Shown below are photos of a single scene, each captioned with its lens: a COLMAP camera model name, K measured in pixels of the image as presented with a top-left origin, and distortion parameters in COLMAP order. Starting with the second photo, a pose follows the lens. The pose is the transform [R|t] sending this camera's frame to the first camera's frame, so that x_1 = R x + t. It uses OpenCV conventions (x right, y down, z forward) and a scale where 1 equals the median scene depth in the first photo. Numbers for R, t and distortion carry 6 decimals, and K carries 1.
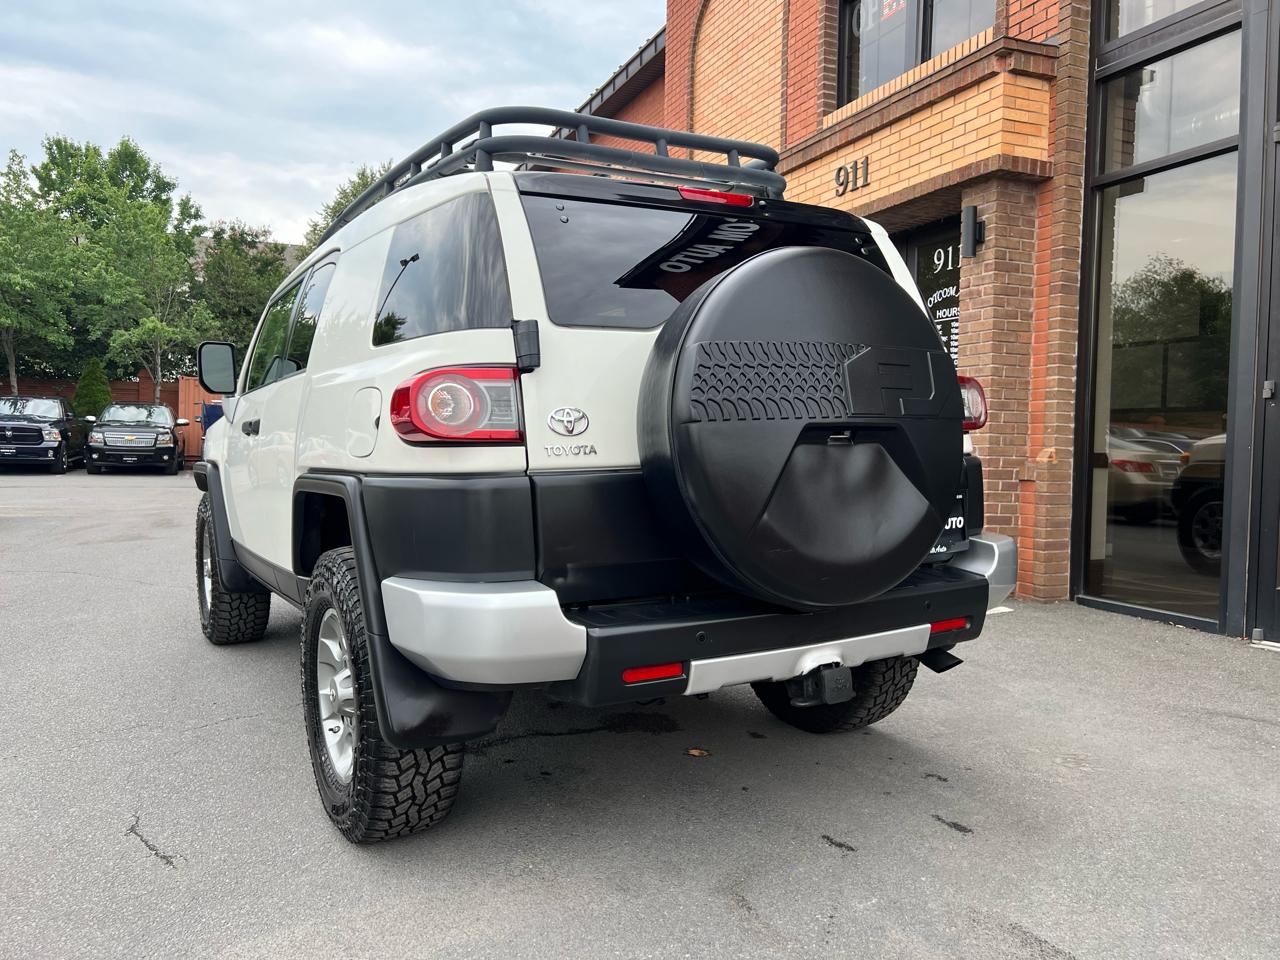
lens RADIAL K [[959.5, 0, 638.0], [0, 959.5, 482.0], [0, 0, 1]] dist [0.048488, -0.051799]
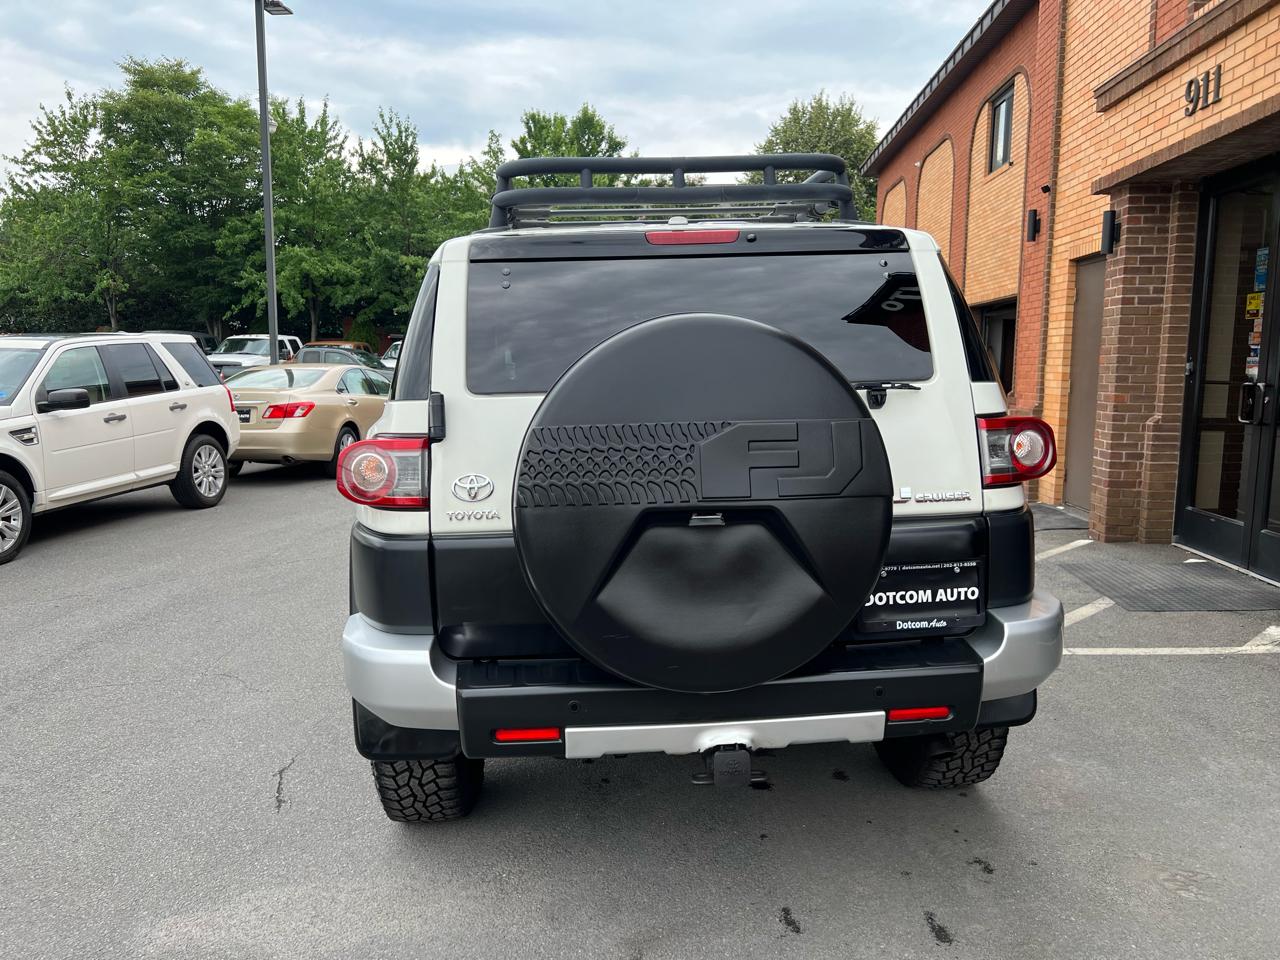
lens RADIAL K [[959.5, 0, 641.5], [0, 959.5, 490.8], [0, 0, 1]] dist [0.048488, -0.051799]
pose [[0.897757, 0.046496, -0.438031, 0.203781], [-0.010179, 0.996338, 0.084898, -0.055421], [0.440374, -0.071759, 0.894942, 0.047524]]
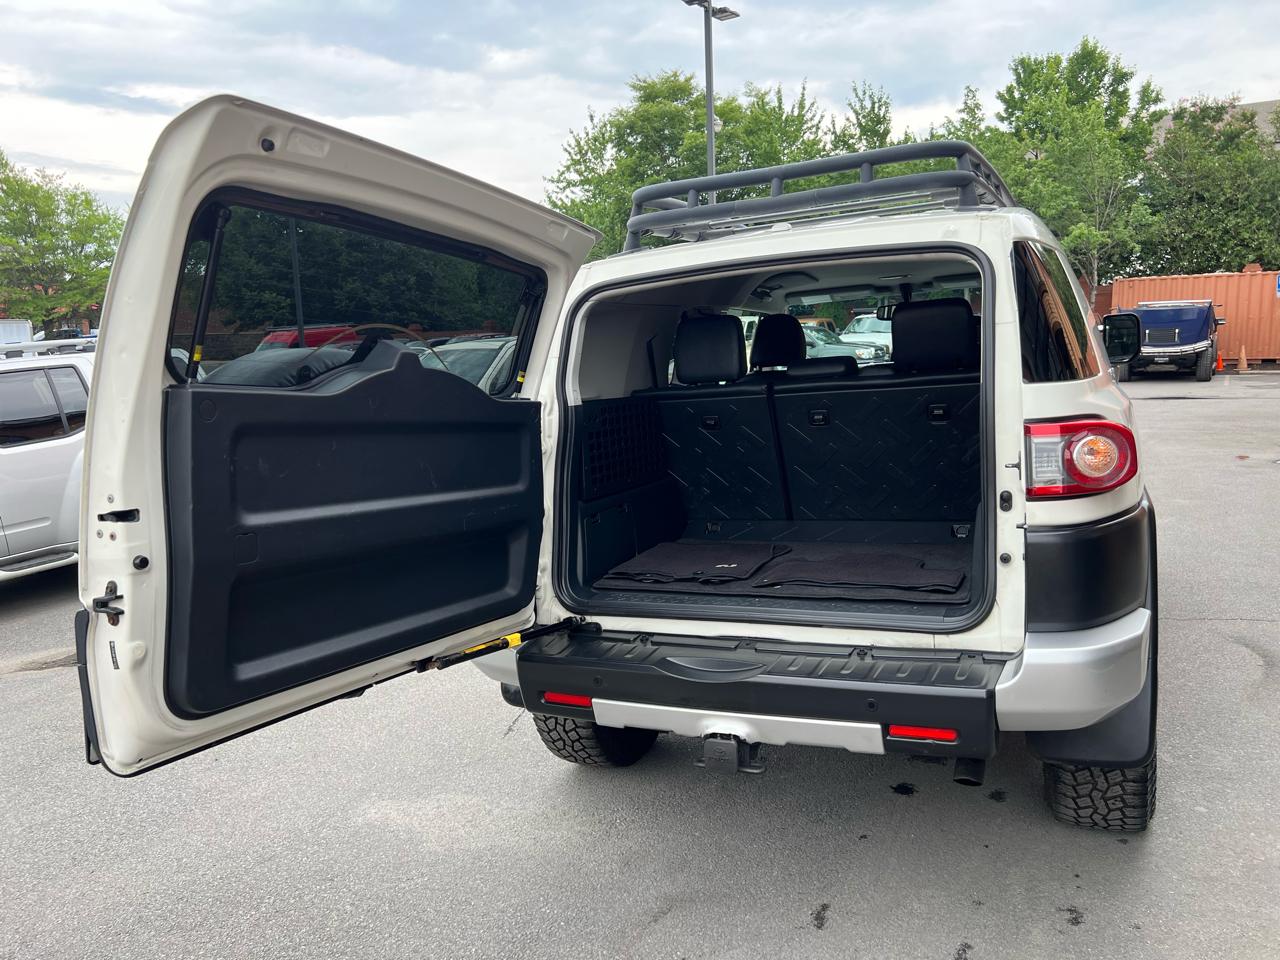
lens RADIAL K [[959.5, 0, 645.9], [0, 959.5, 498.1], [0, 0, 1]] dist [0.048488, -0.051799]
pose [[0.578168, 0.092501, -0.810658, 0.368141], [0.012046, 0.992477, 0.121839, -0.071077], [0.815829, -0.080208, 0.572704, 0.142481]]
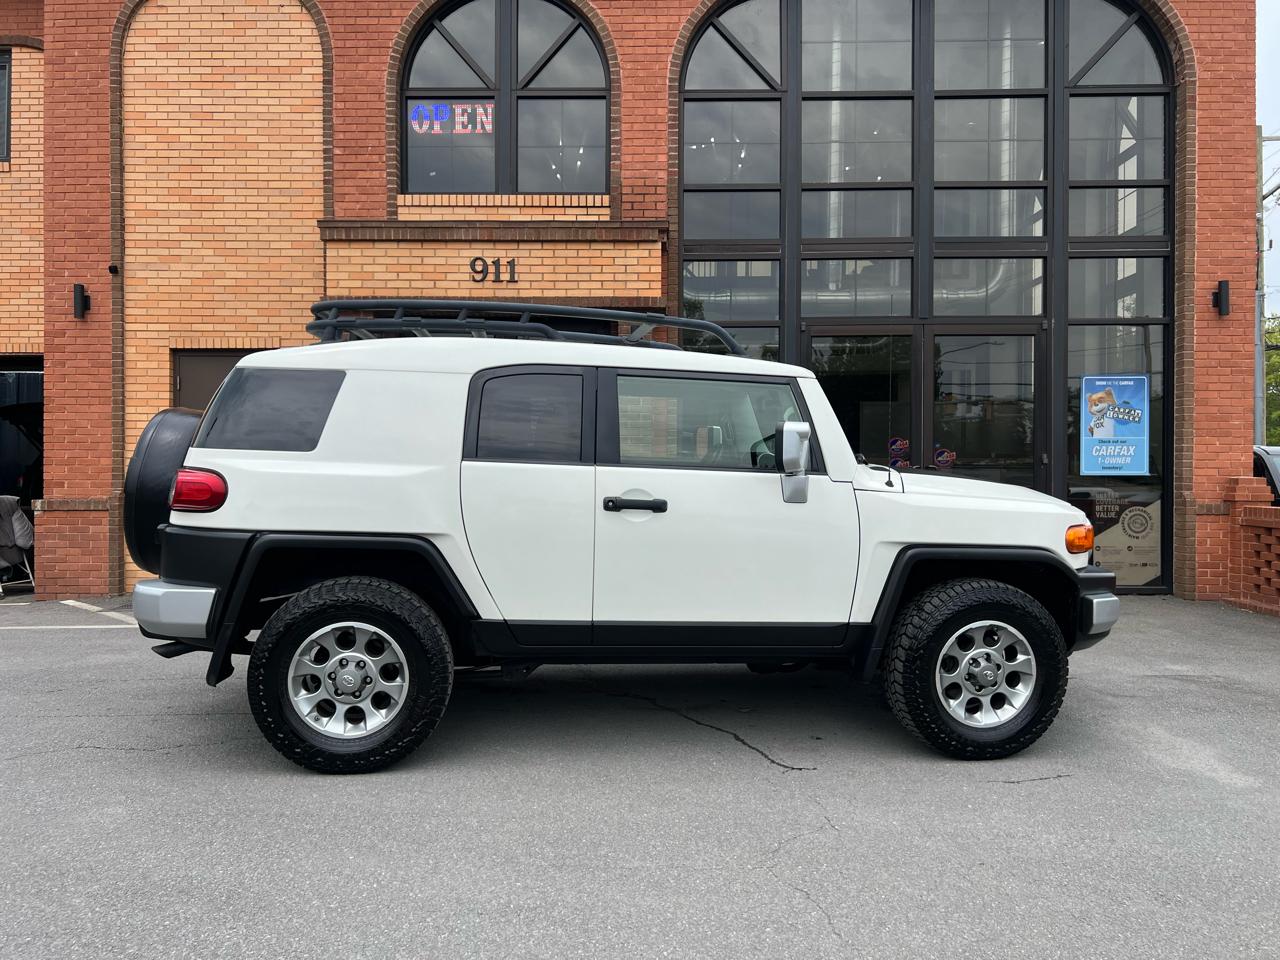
lens RADIAL K [[959.5, 0, 636.5], [0, 959.5, 488.0], [0, 0, 1]] dist [0.048488, -0.051799]
pose [[0.408978, -0.029862, 0.912056, -0.968346], [0.041655, 0.999034, 0.014032, -0.062667], [-0.911593, 0.032253, 0.409827, 0.419119]]
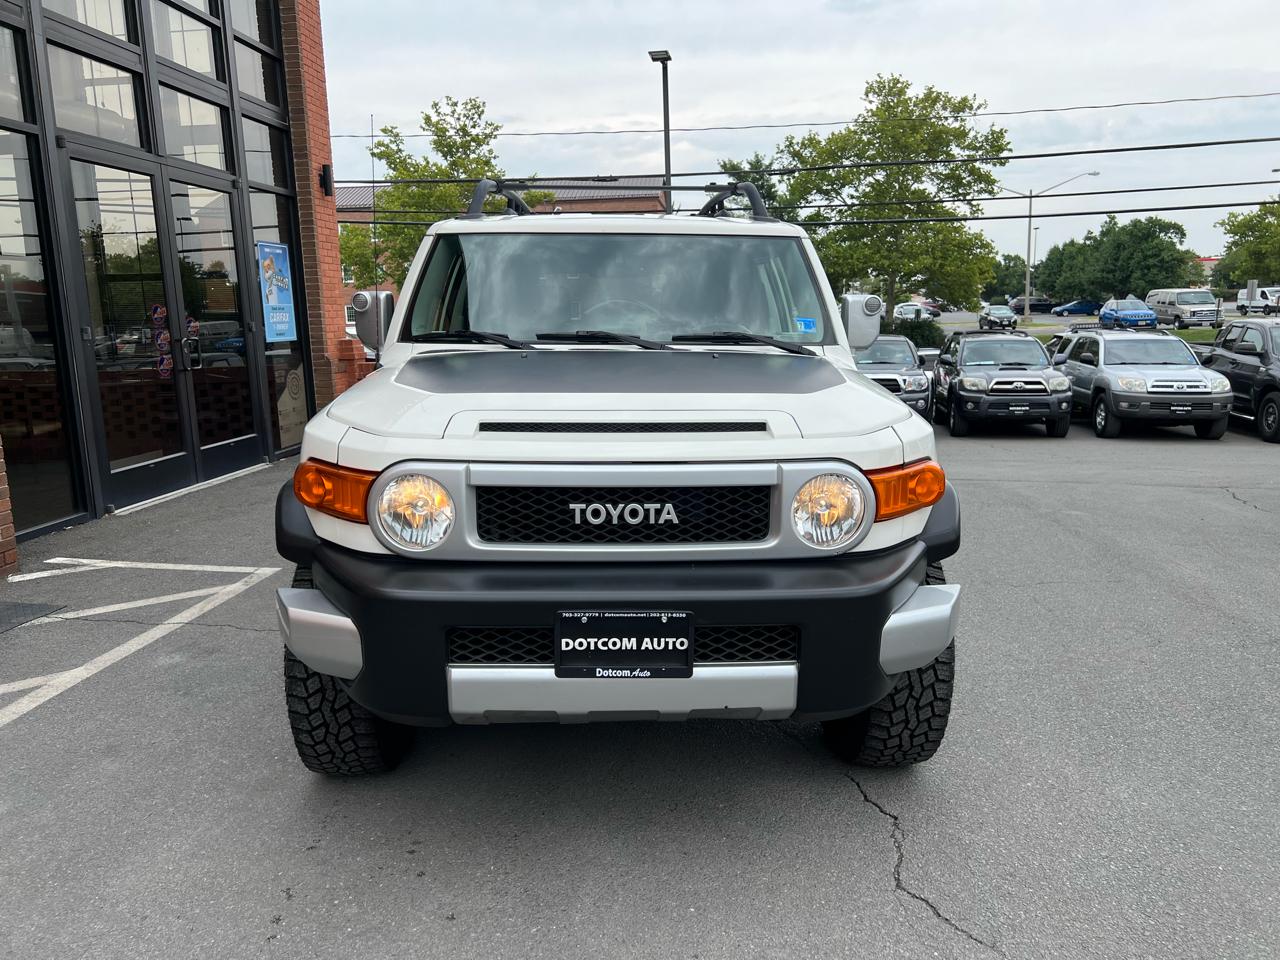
lens RADIAL K [[959.5, 0, 631.6], [0, 959.5, 480.8], [0, 0, 1]] dist [0.048488, -0.051799]
pose [[-0.876140, -0.080347, 0.475314, -0.558903], [0.030448, 0.974819, 0.220907, -0.136491], [-0.481095, 0.208018, -0.851631, 1.474622]]
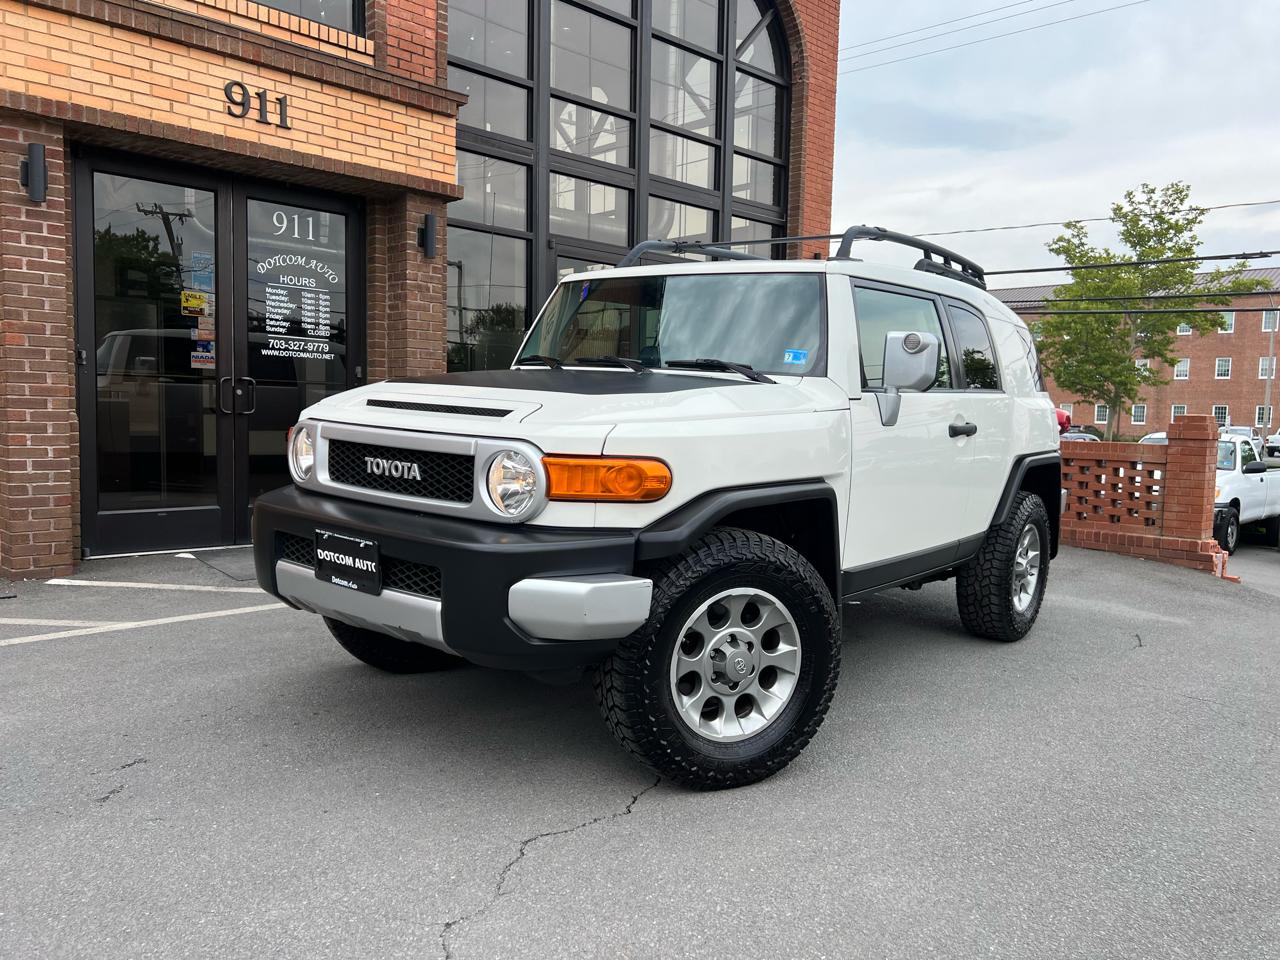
lens RADIAL K [[959.5, 0, 634.2], [0, 959.5, 482.1], [0, 0, 1]] dist [0.048488, -0.051799]
pose [[-0.364081, -0.097788, 0.926220, -0.884551], [0.009734, 0.994019, 0.108772, -0.083913], [-0.931317, 0.048617, -0.360951, 1.210936]]
